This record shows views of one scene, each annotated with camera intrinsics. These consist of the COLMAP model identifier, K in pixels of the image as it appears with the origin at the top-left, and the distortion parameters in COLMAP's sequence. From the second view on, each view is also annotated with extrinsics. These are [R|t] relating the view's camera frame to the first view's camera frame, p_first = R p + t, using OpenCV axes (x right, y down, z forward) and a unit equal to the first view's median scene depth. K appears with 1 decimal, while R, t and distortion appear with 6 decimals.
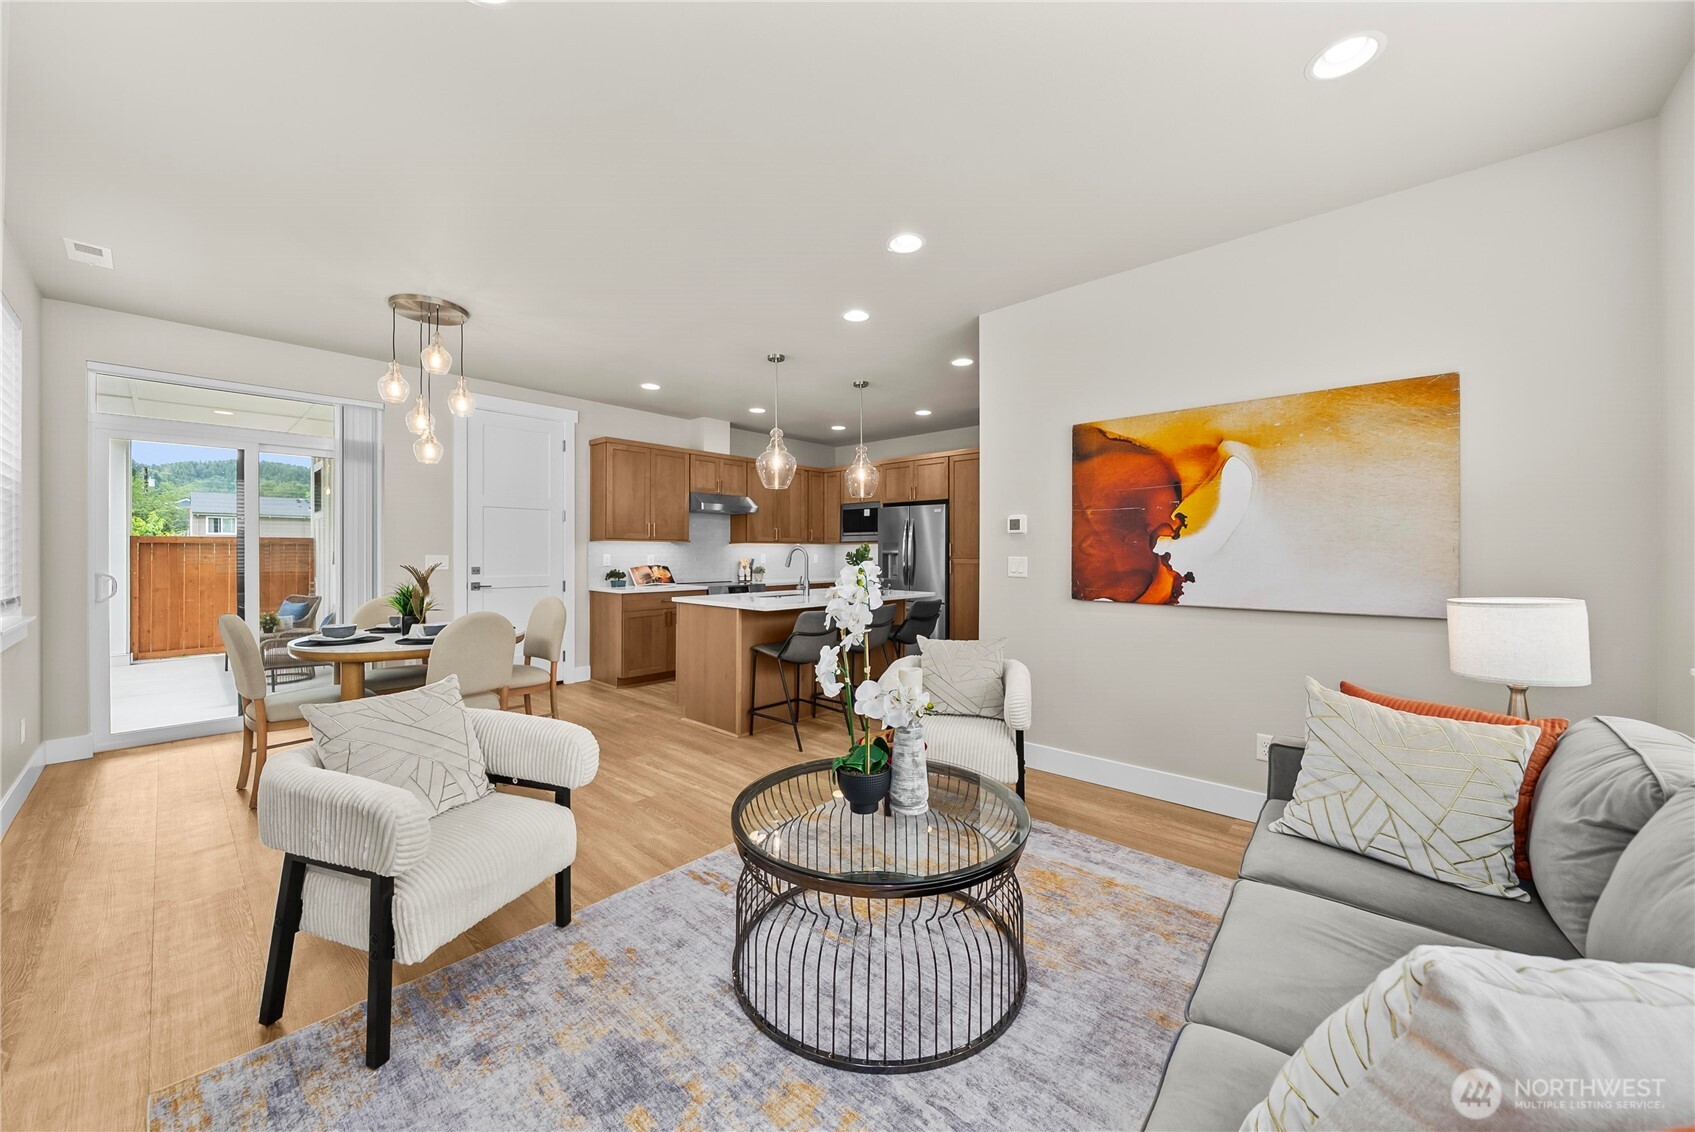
lens RADIAL K [[611.5, 0, 844.5], [0, 611.5, 554.1], [0, 0, 1]] dist [-0.000440, 0.000003]
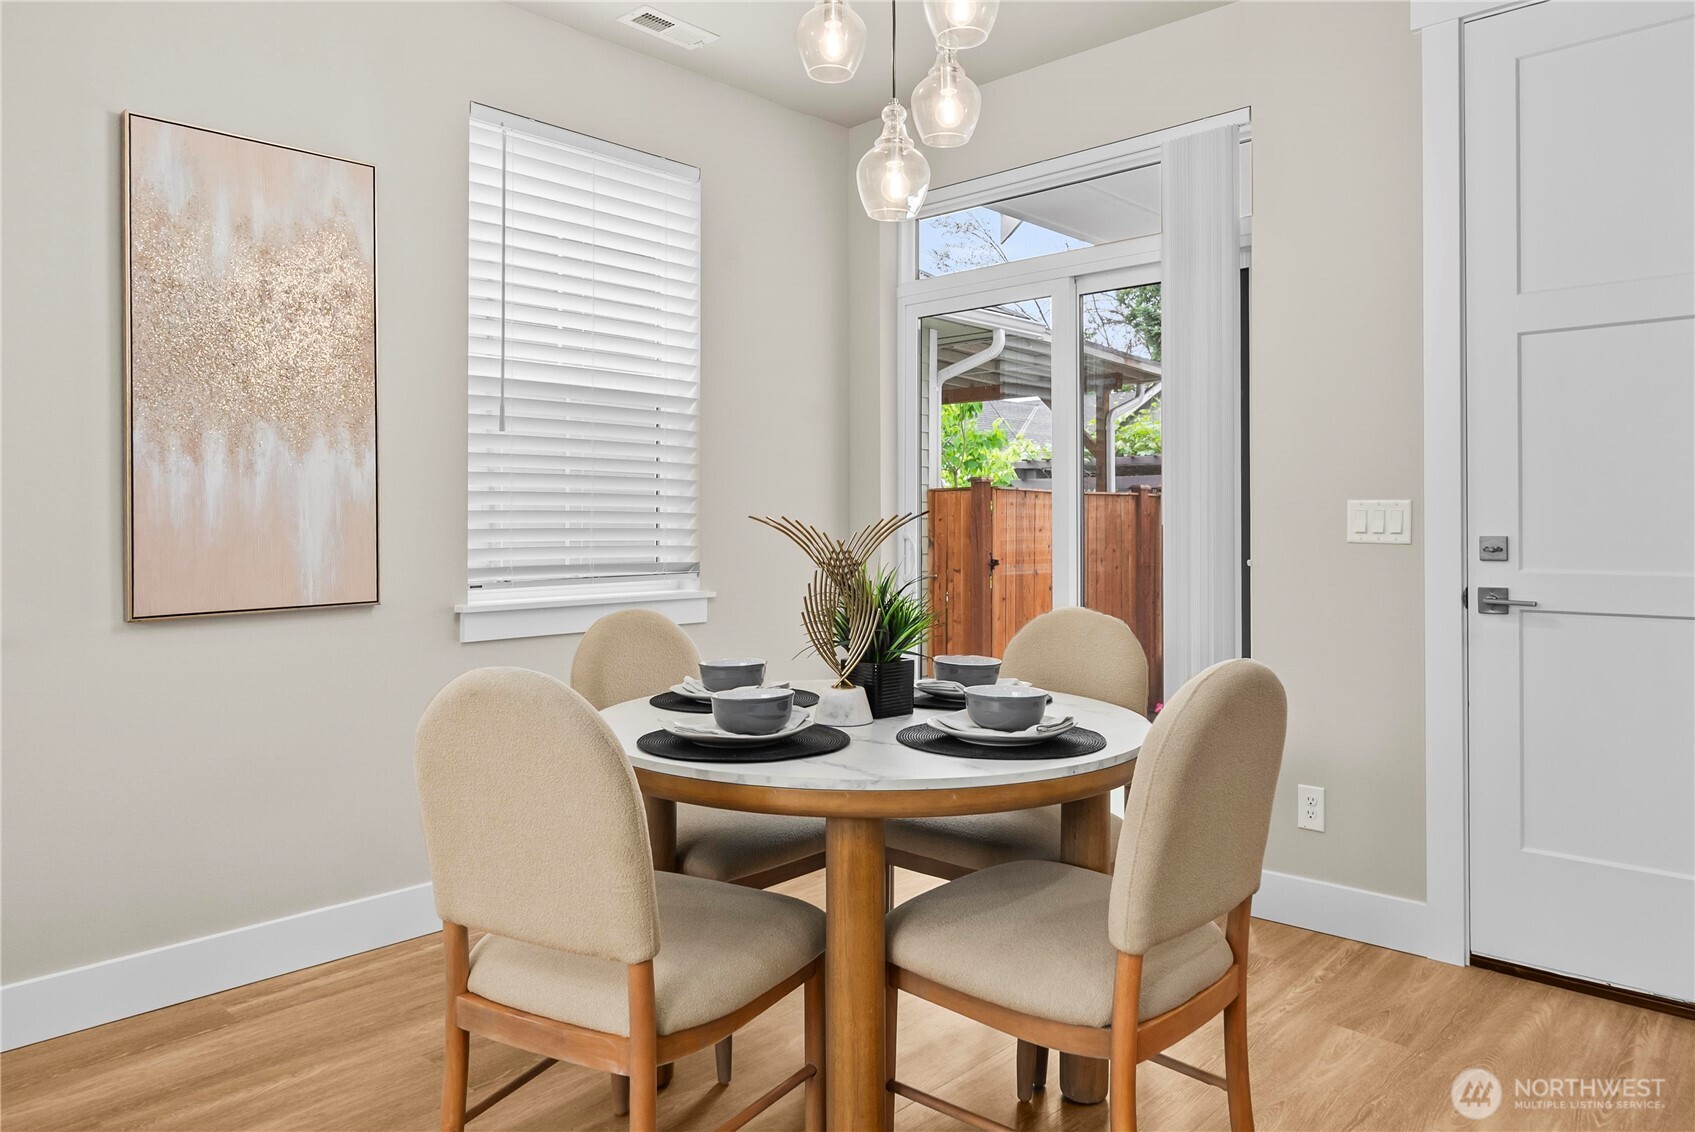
lens RADIAL K [[1121.9, 0, 847.4], [0, 1121.9, 518.1], [0, 0, 1]] dist [-0.001575, -0.000699]
pose [[-0.021172, -0.003853, -0.999768, -0.038388], [-0.000327, 0.999993, -0.003847, 0.012281], [0.999776, 0.000245, -0.021173, 0.623688]]
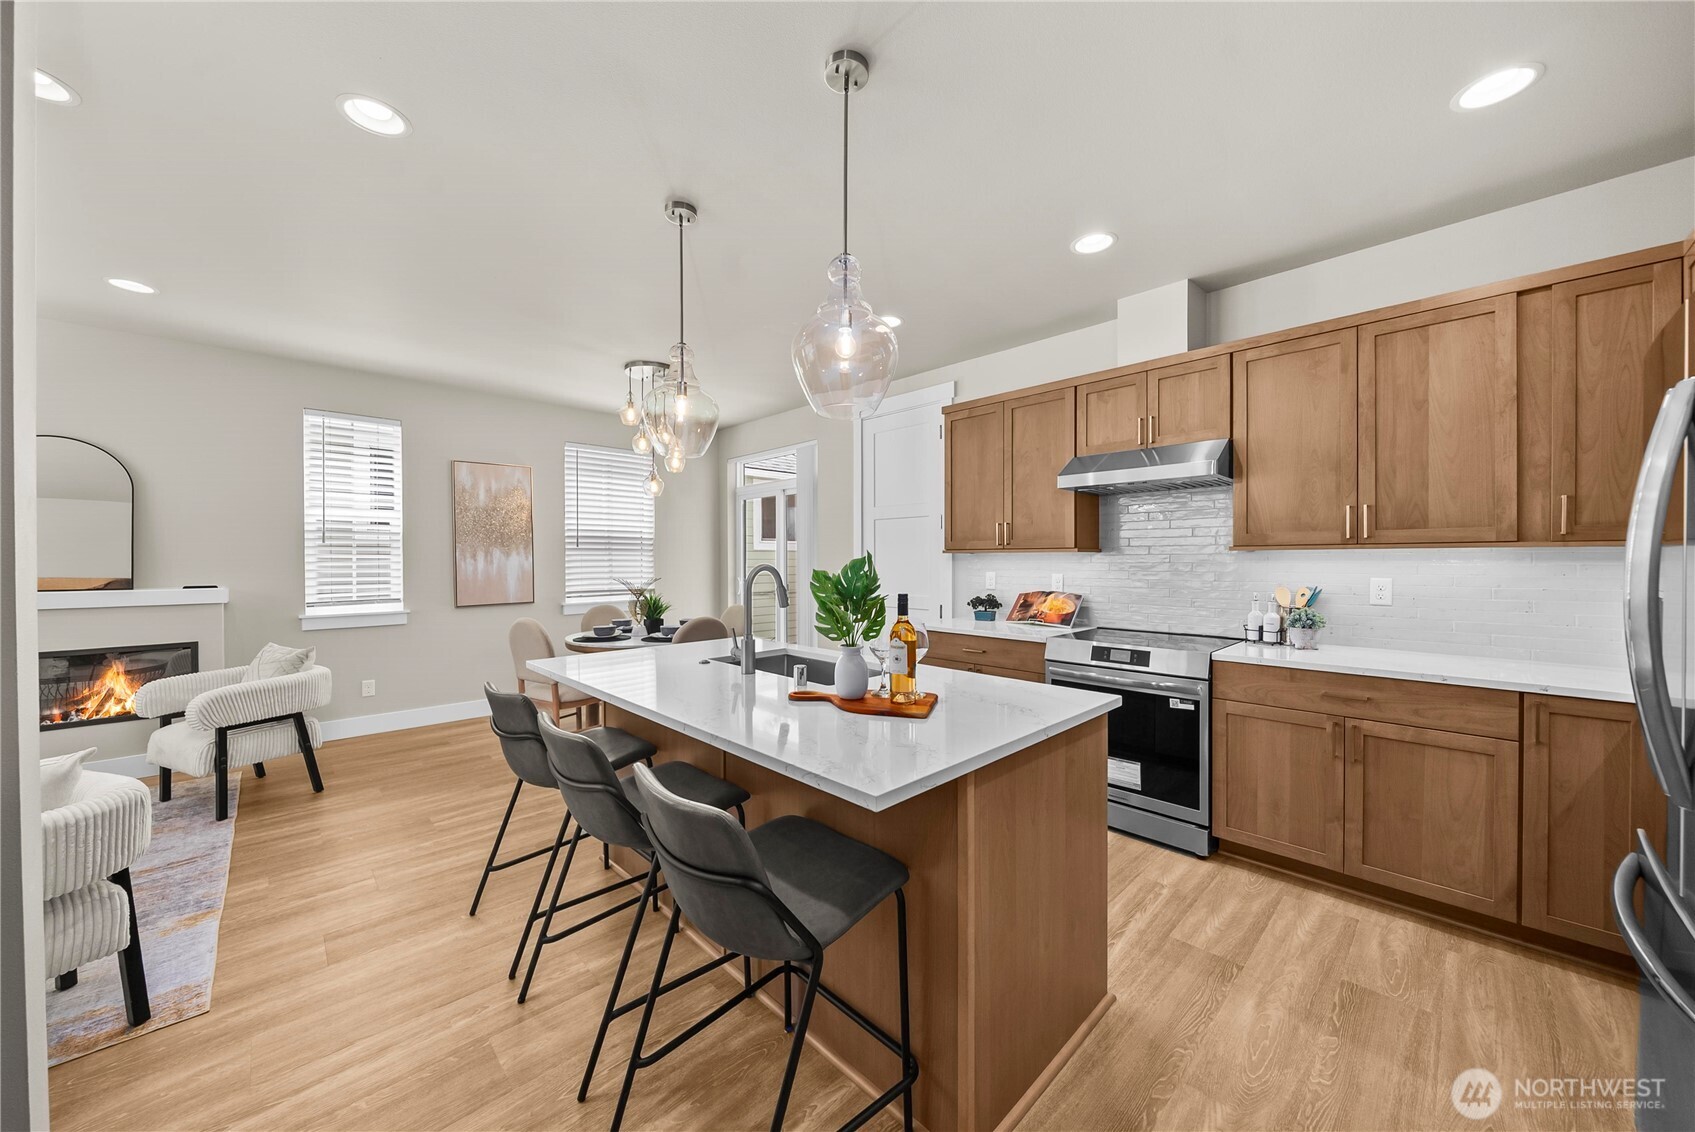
lens RADIAL K [[605.7, 0, 847.5], [0, 605.7, 566.0], [0, 0, 1]] dist [-0.003291, -0.000257]
pose [[-0.070113, 0.010056, -0.997488, 0.321155], [0.000638, 0.999949, 0.010036, -0.013773], [0.997539, 0.000067, -0.070116, 0.931180]]
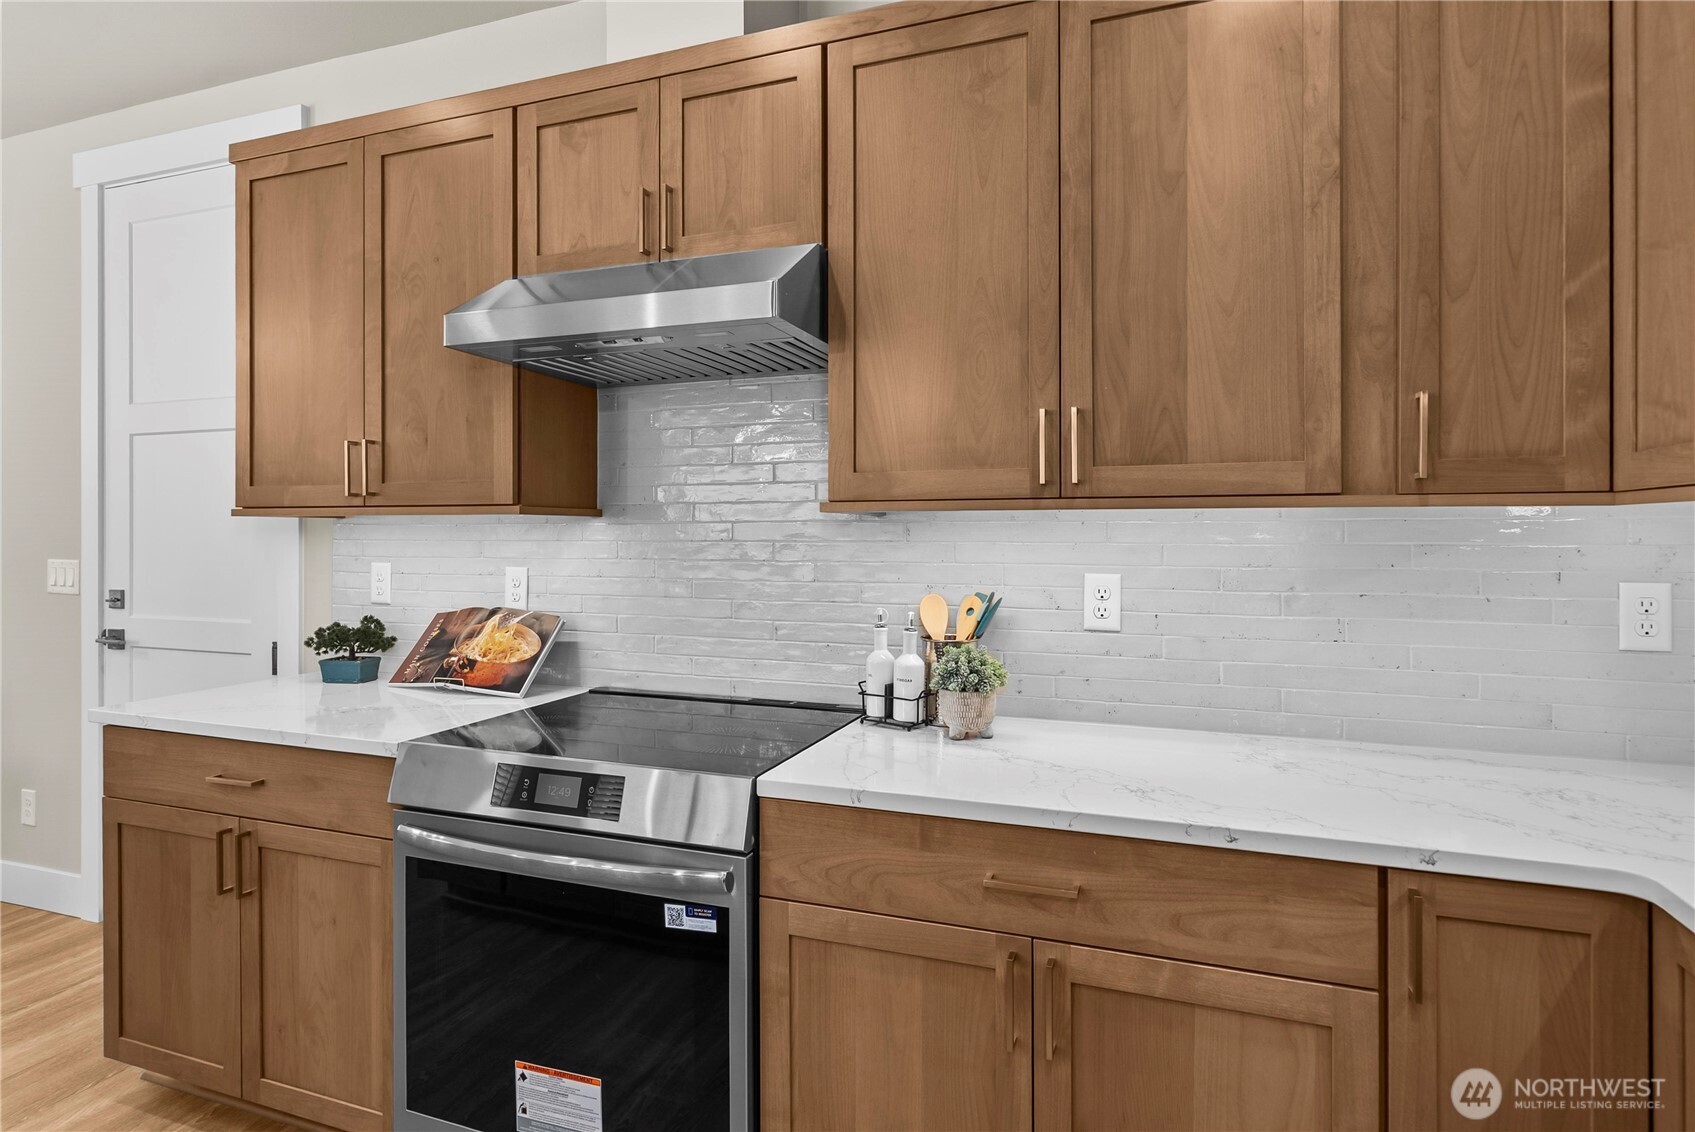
lens RADIAL K [[896.3, 0, 849.1], [0, 896.3, 536.8], [0, 0, 1]] dist [0.003087, -0.000840]
pose [[0.371137, 0.000003, -0.928578, 0.096437], [-0.002128, 0.999997, -0.000847, -0.012562], [0.928576, 0.002291, 0.371136, 1.102110]]
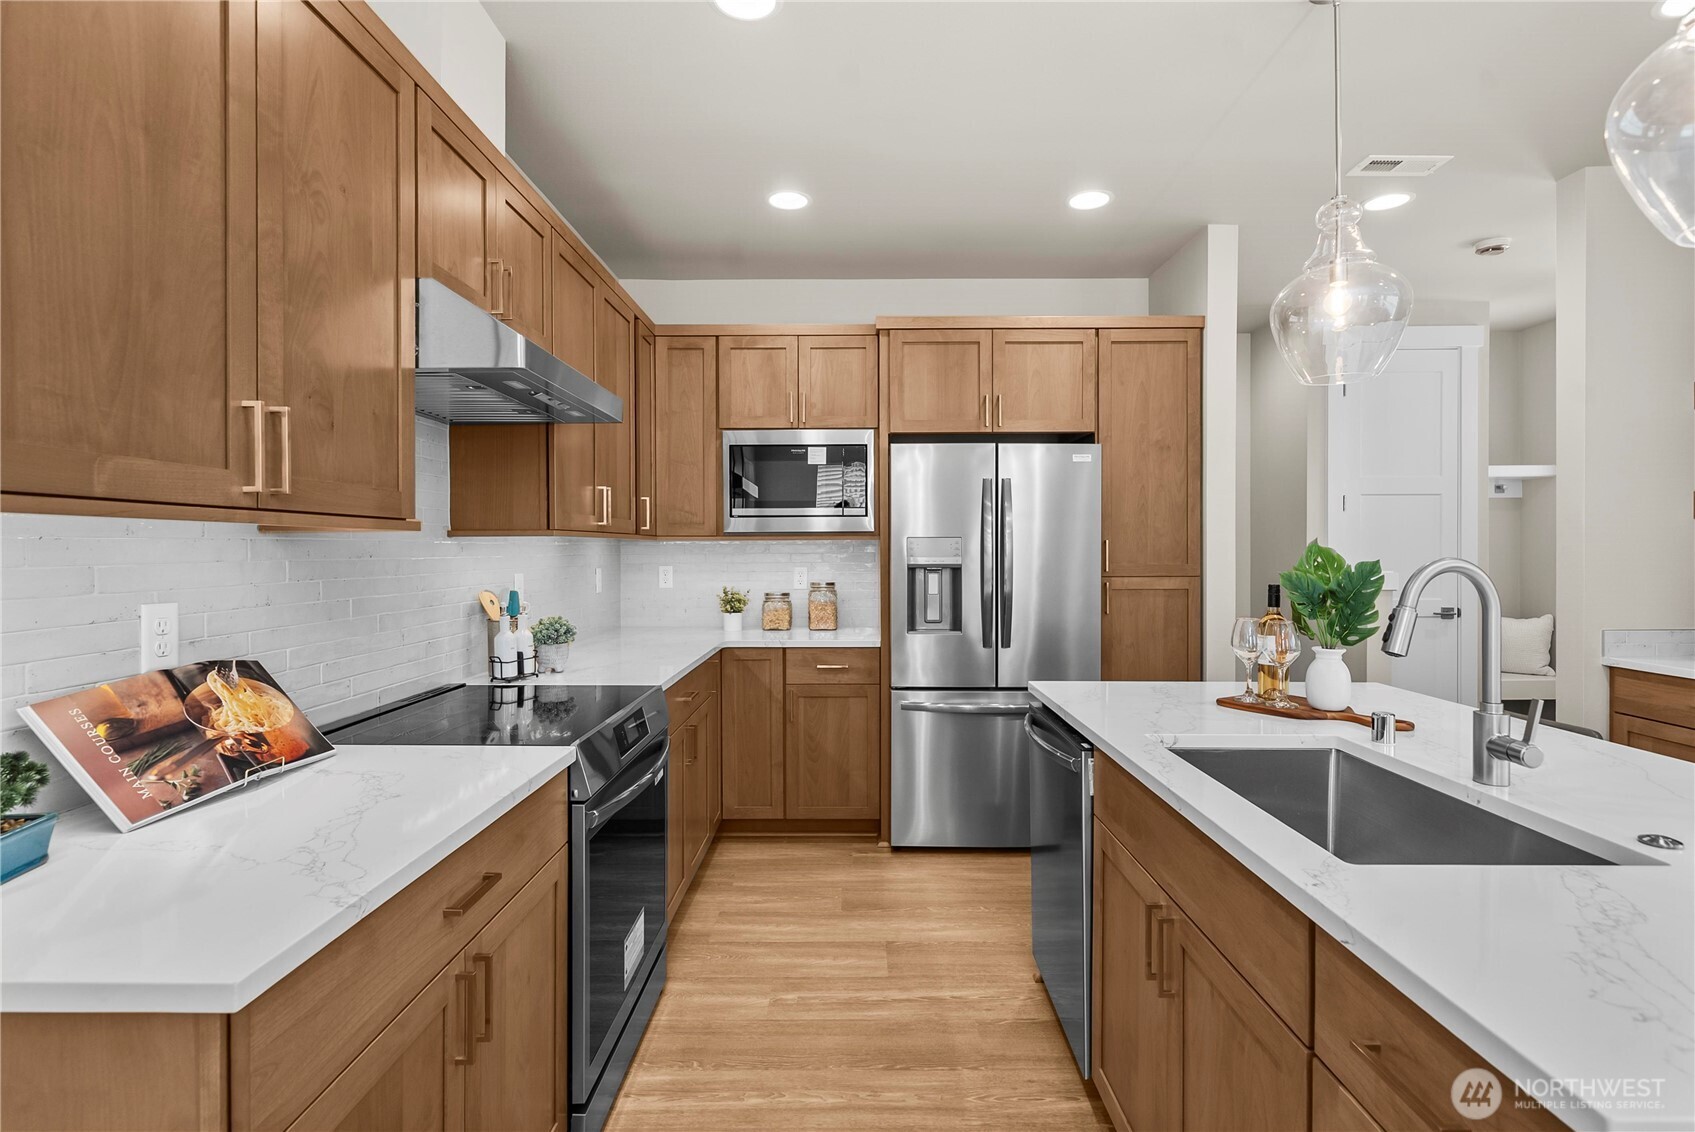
lens RADIAL K [[823.7, 0, 856.4], [0, 823.7, 552.9], [0, 0, 1]] dist [0.000610, 0.000403]
pose [[0.742840, -0.006849, 0.669434, -0.362717], [0.004230, 0.999976, 0.005537, -0.014351], [-0.669456, -0.001282, 0.742851, 0.784382]]
